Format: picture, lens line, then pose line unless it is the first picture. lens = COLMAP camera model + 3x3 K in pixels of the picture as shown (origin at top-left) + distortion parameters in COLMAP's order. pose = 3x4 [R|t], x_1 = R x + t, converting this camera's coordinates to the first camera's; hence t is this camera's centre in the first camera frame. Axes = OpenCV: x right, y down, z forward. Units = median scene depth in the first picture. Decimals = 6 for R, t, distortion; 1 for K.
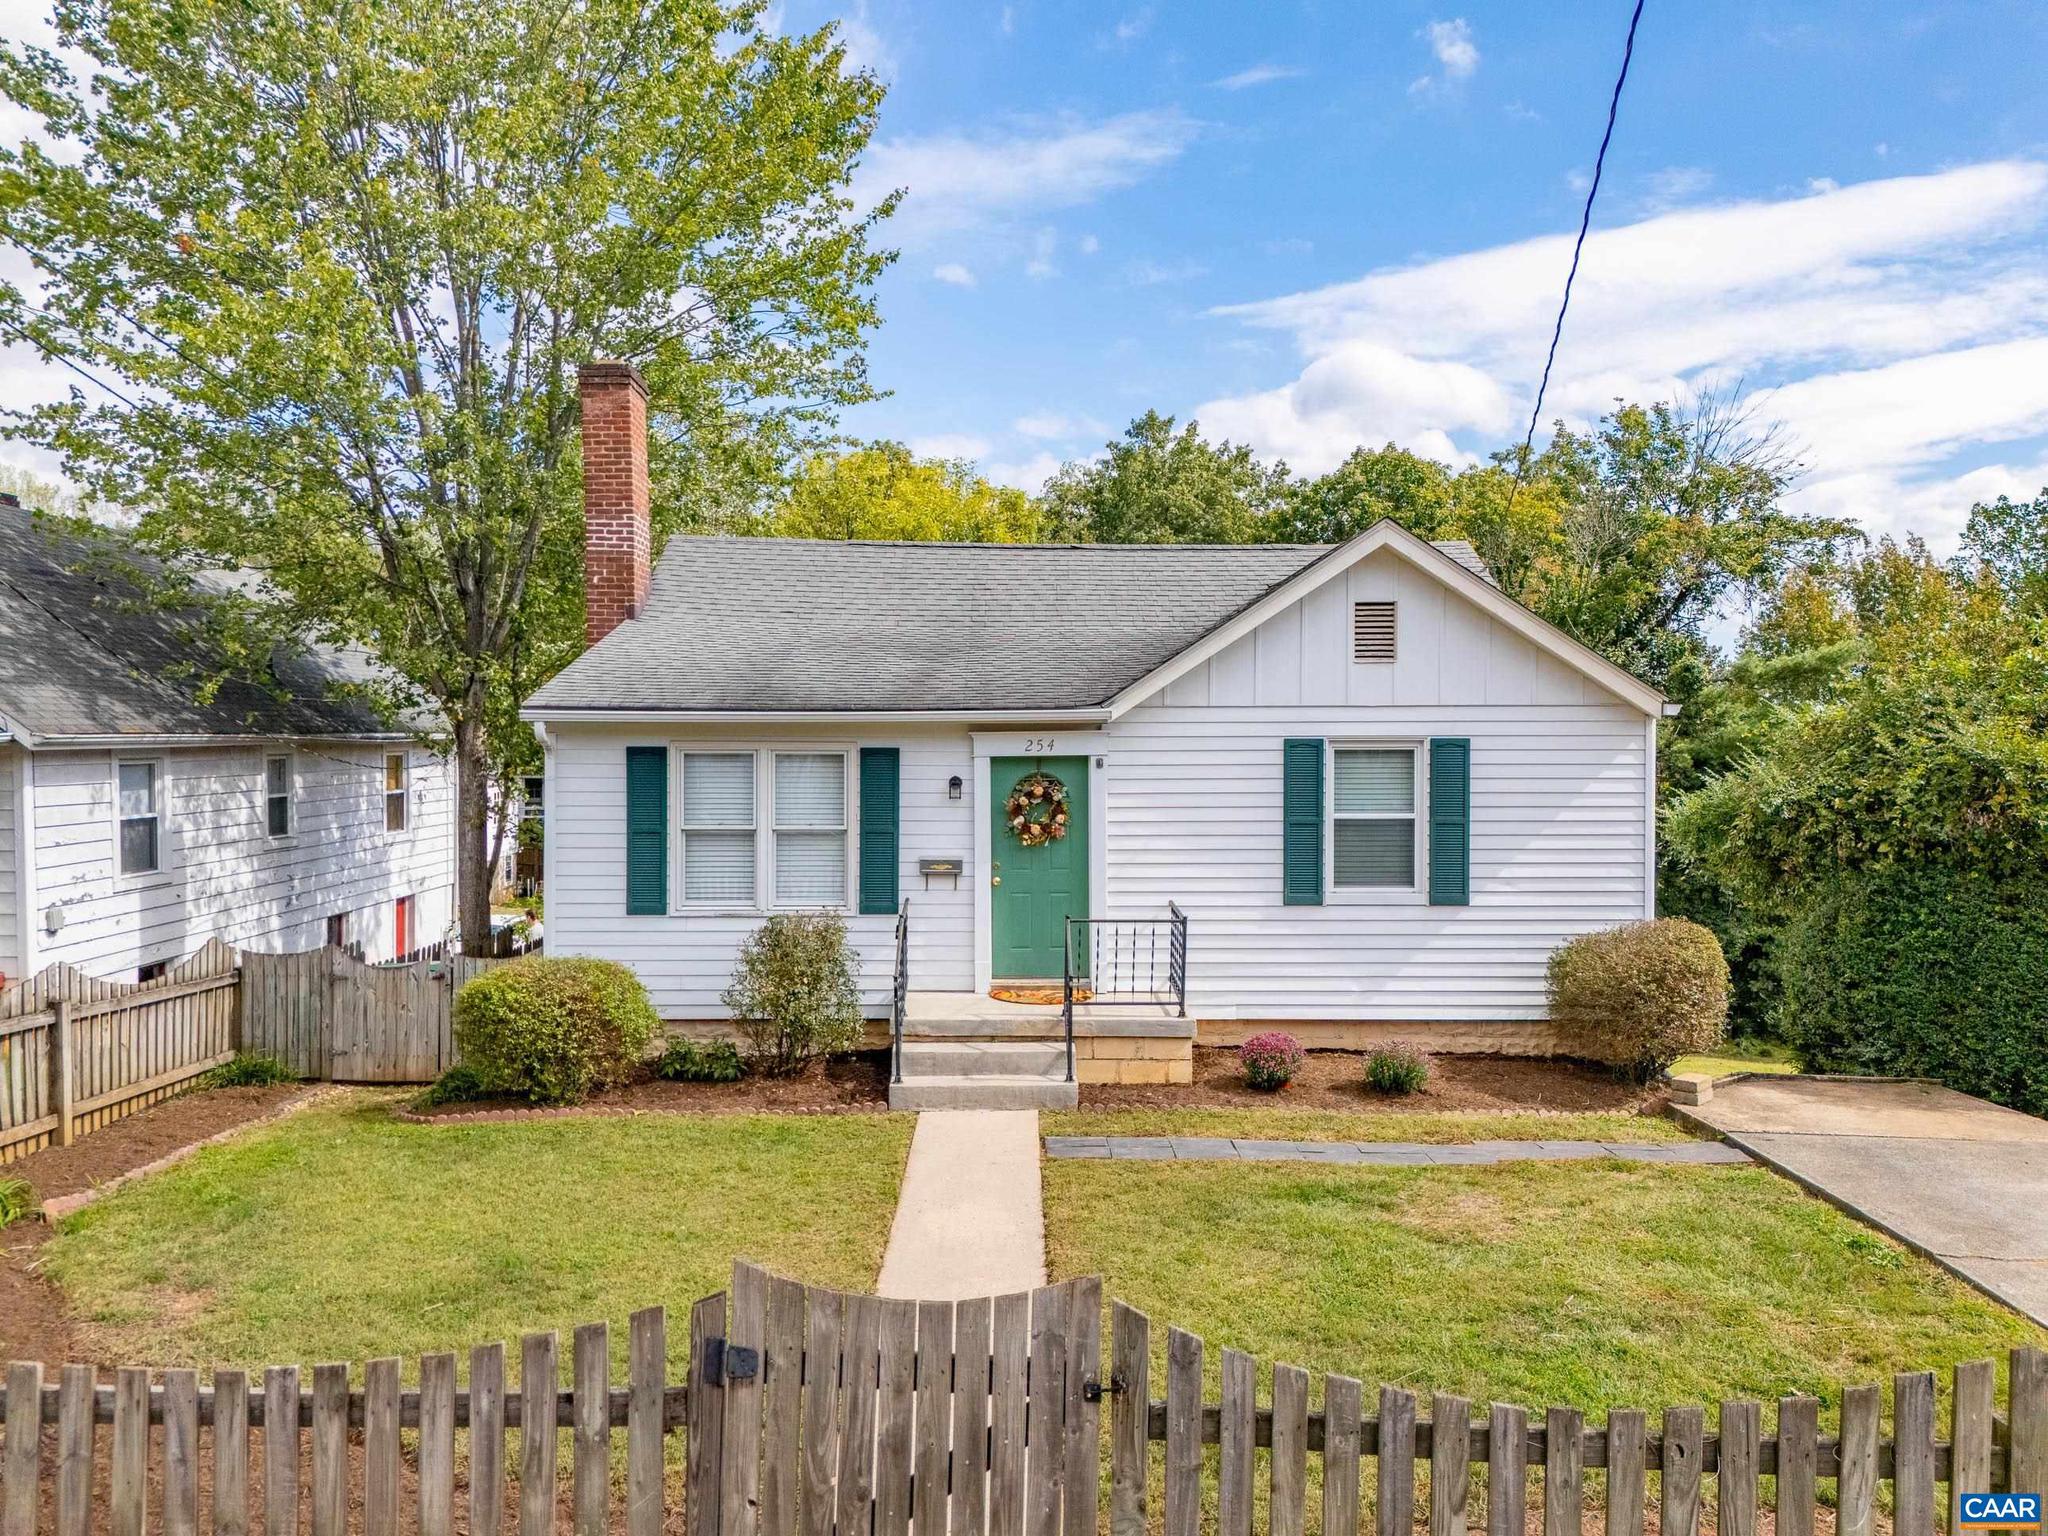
lens RADIAL K [[1526.5, 0, 1042.2], [0, 1526.5, 769.3], [0, 0, 1]] dist [0.059467, -0.009418]
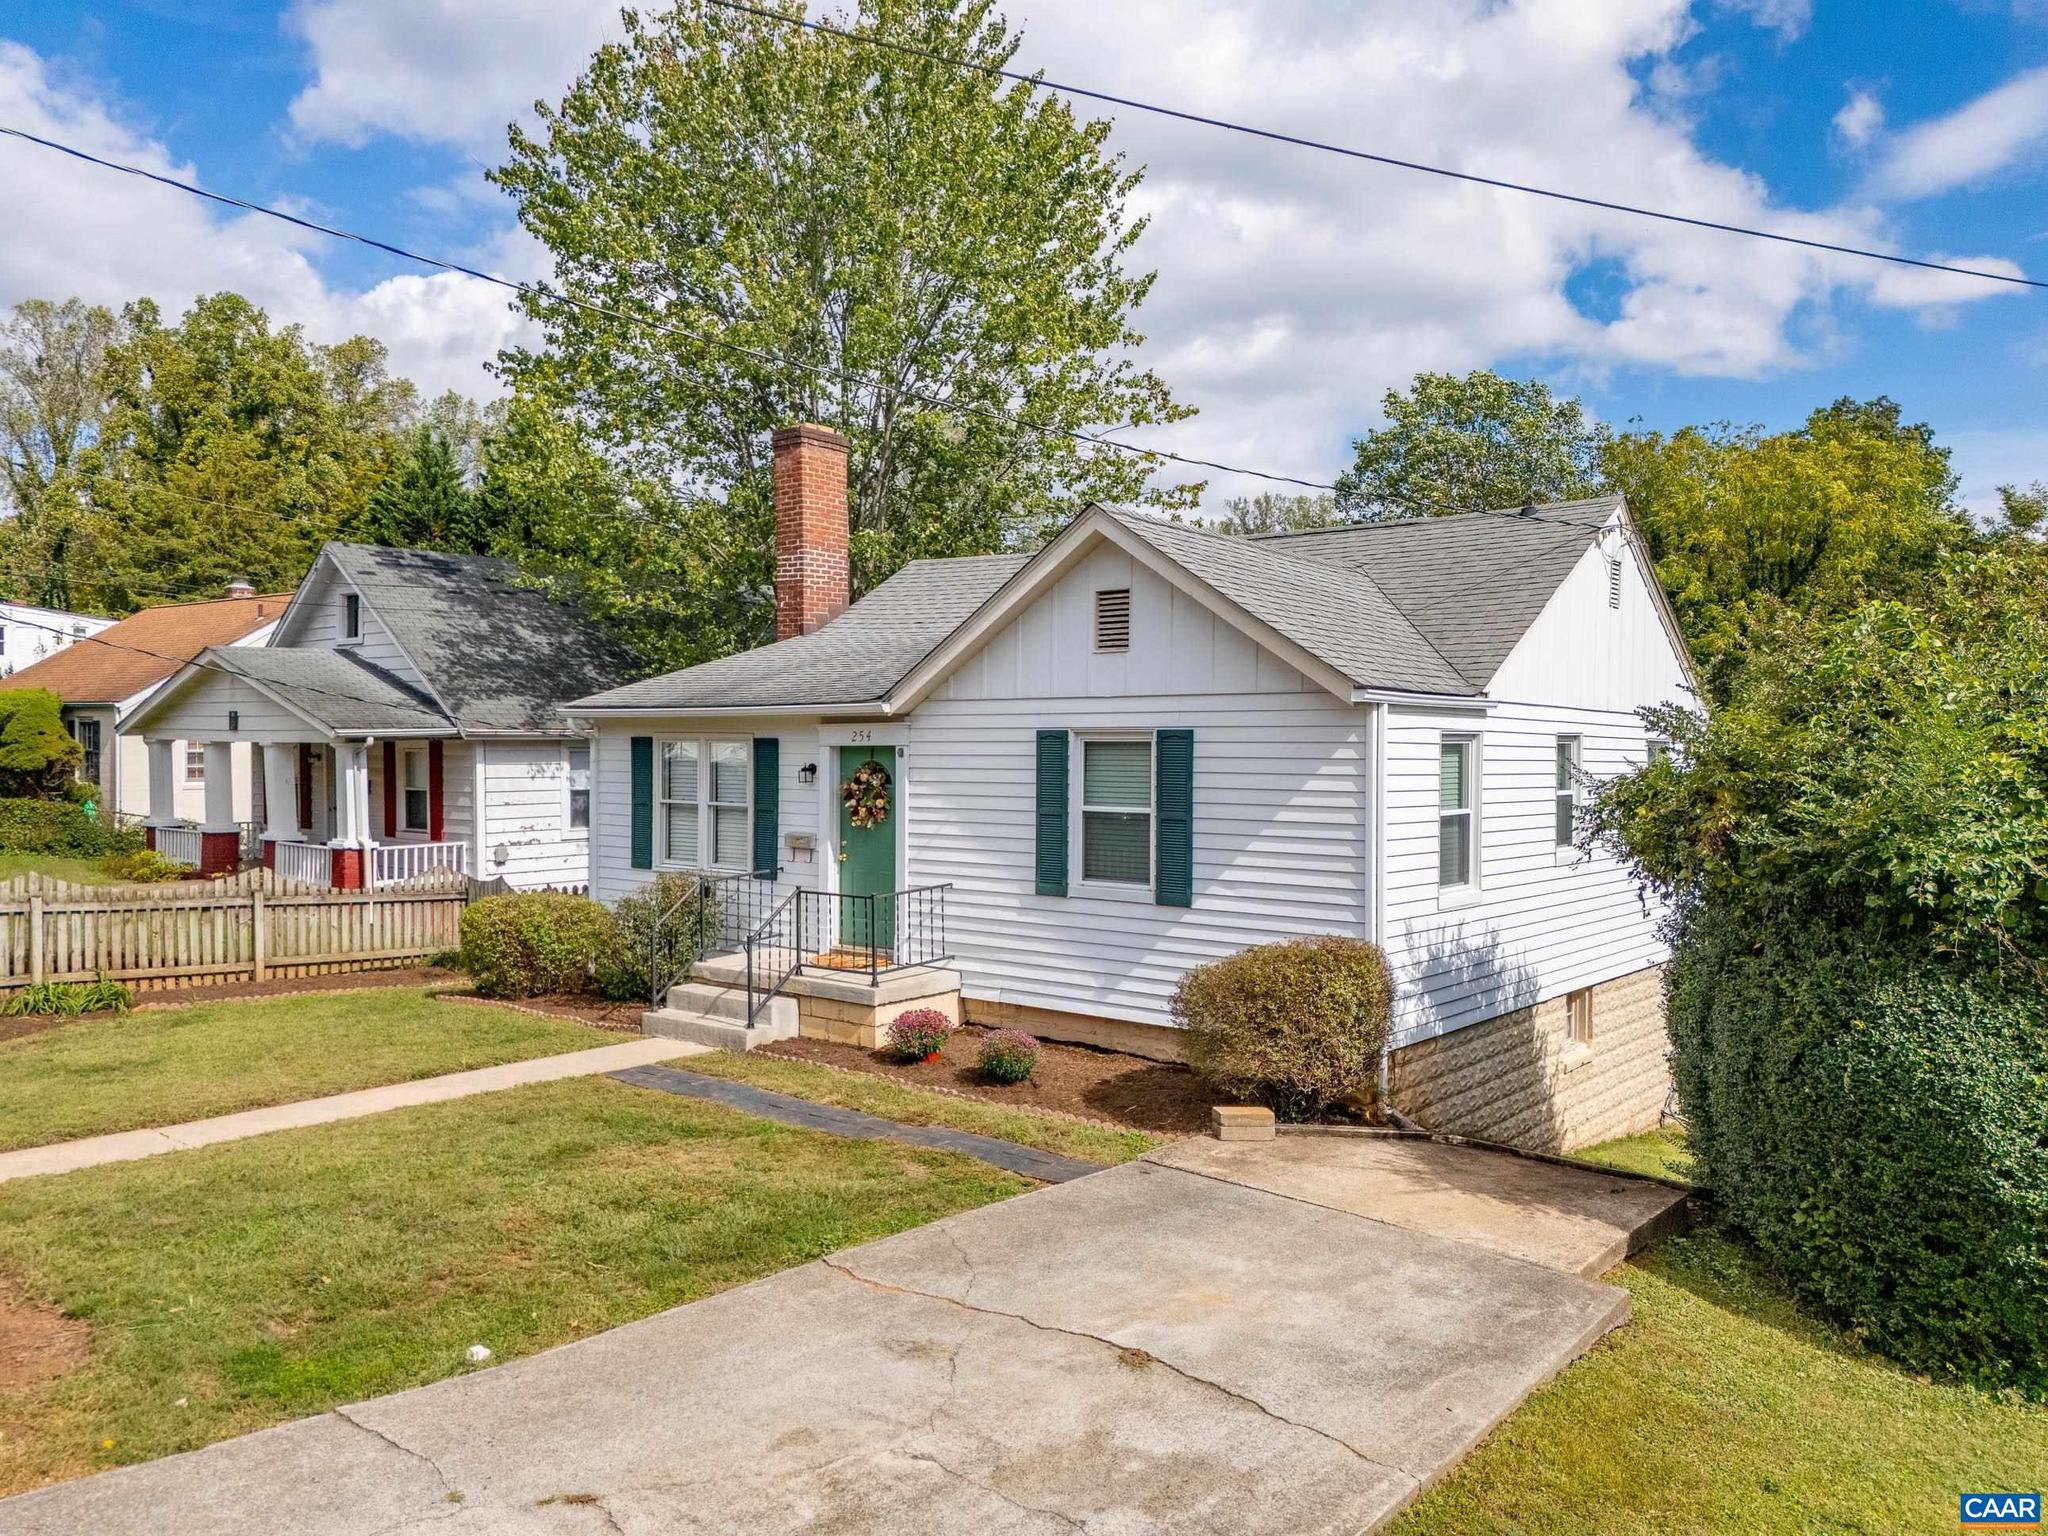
lens RADIAL K [[1526.5, 0, 1026.8], [0, 1526.5, 758.3], [0, 0, 1]] dist [0.059467, -0.009418]
pose [[0.768129, 0.009733, -0.640221, 0.801646], [-0.017205, 0.999837, -0.005442, 0.004288], [0.640064, 0.015195, 0.768171, 0.219688]]
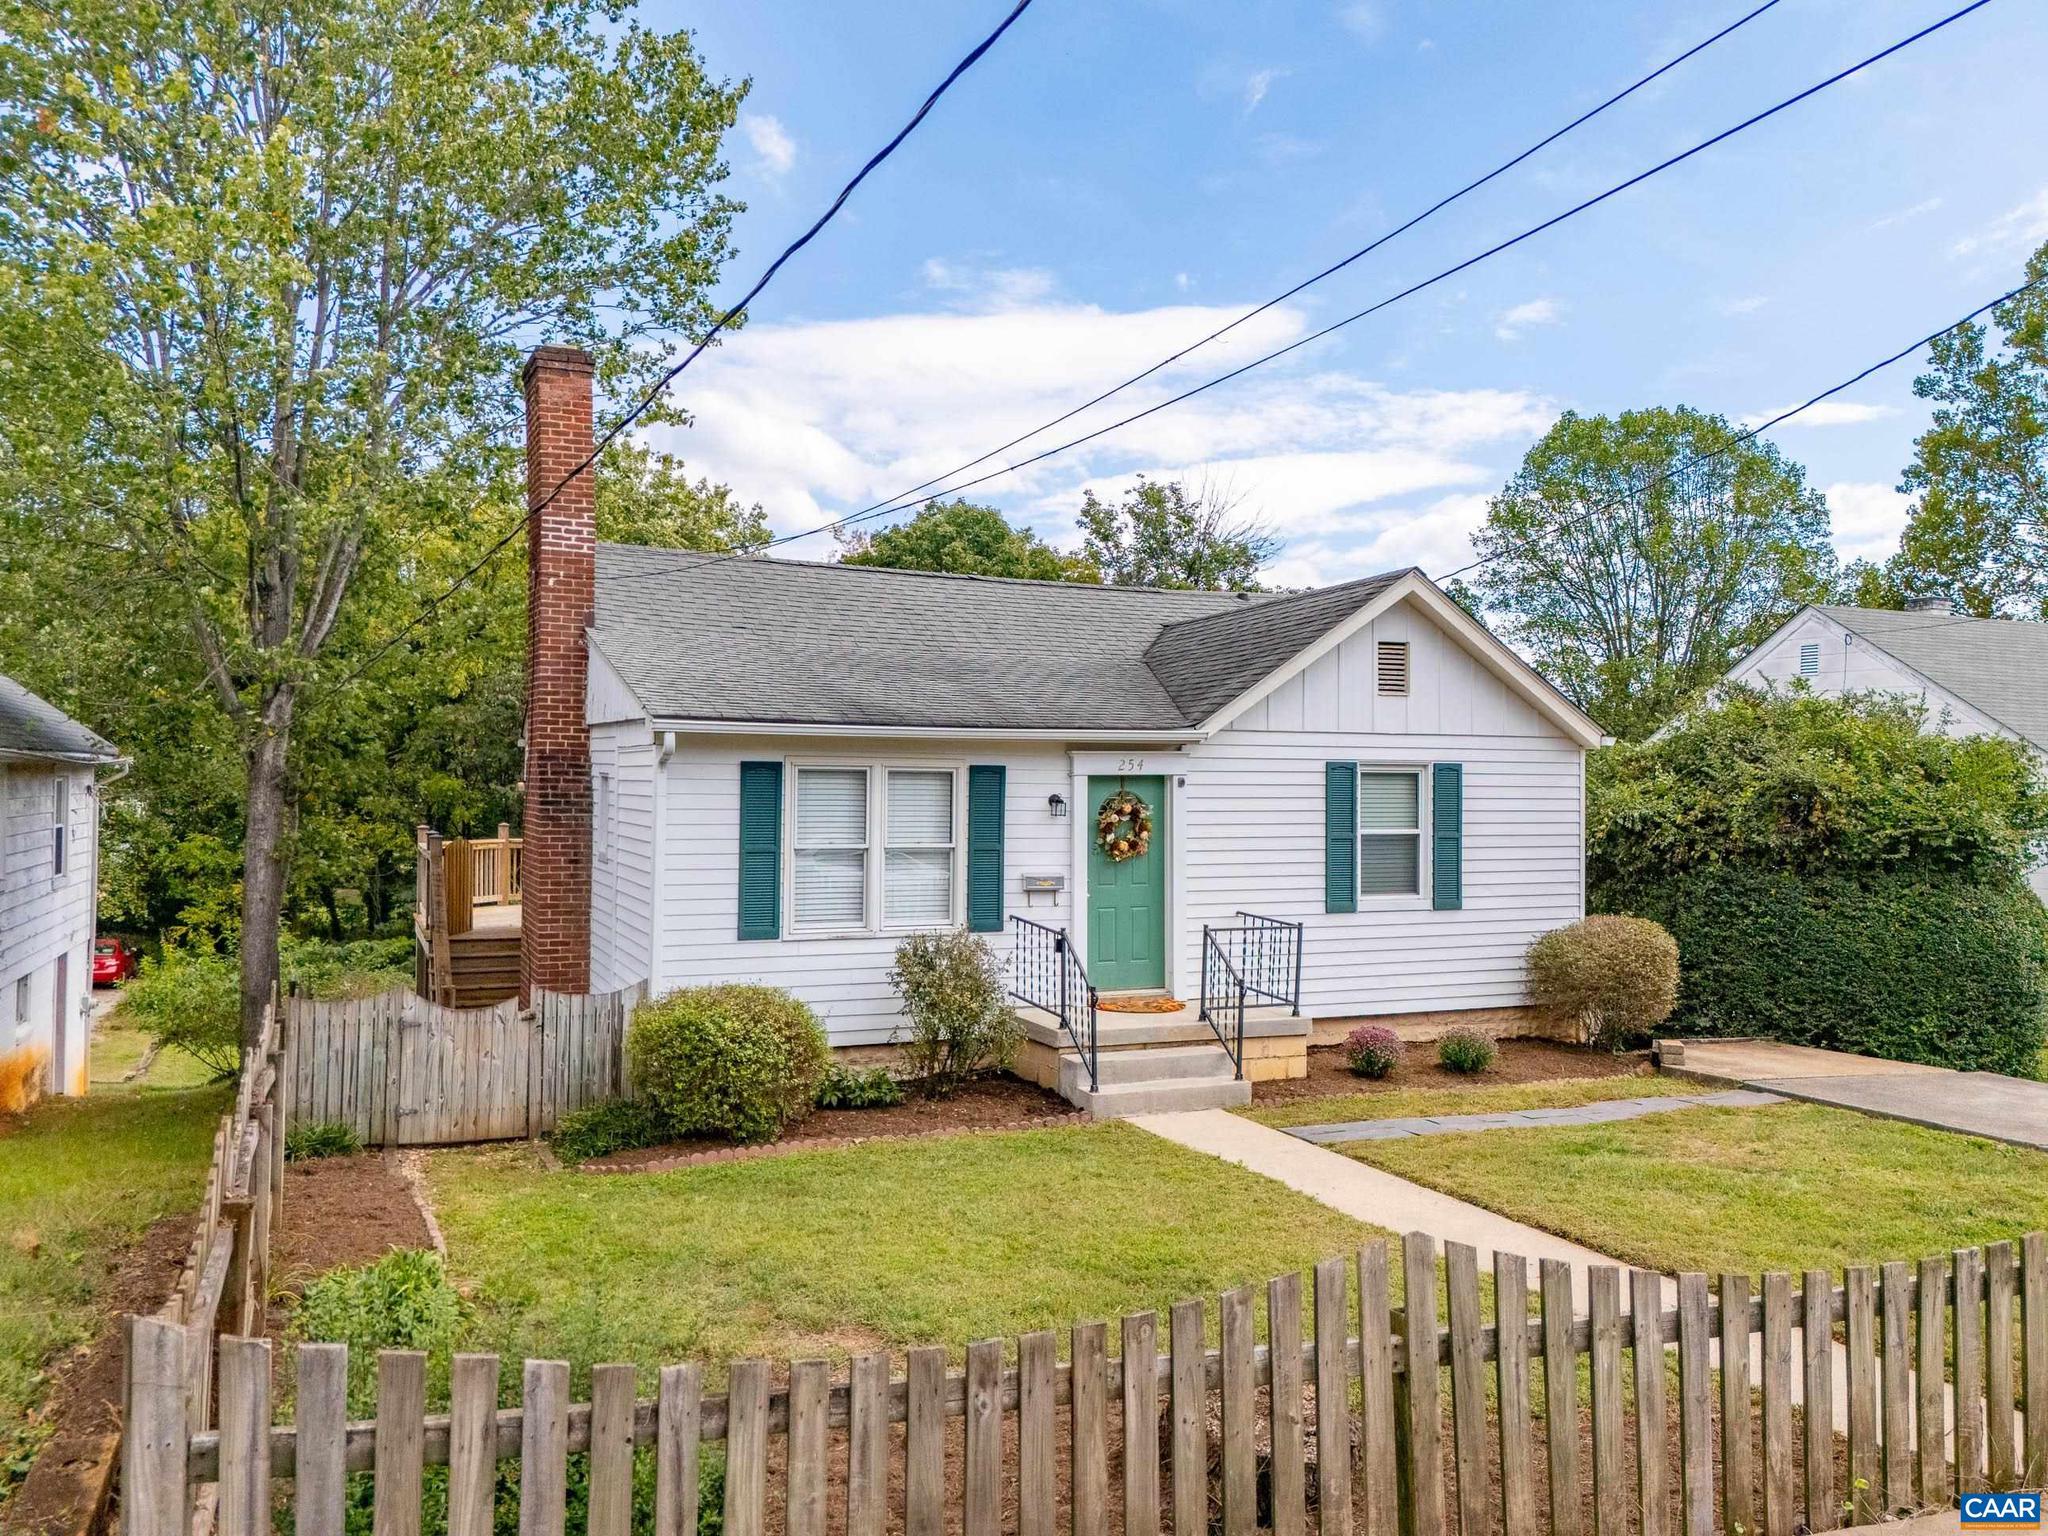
lens RADIAL K [[1526.5, 0, 1044.5], [0, 1526.5, 768.0], [0, 0, 1]] dist [0.059467, -0.009418]
pose [[0.921413, 0.010724, 0.388436, -0.458932], [0.001053, 0.999546, -0.030095, 0.017711], [-0.388583, 0.028139, 0.920984, 0.061891]]
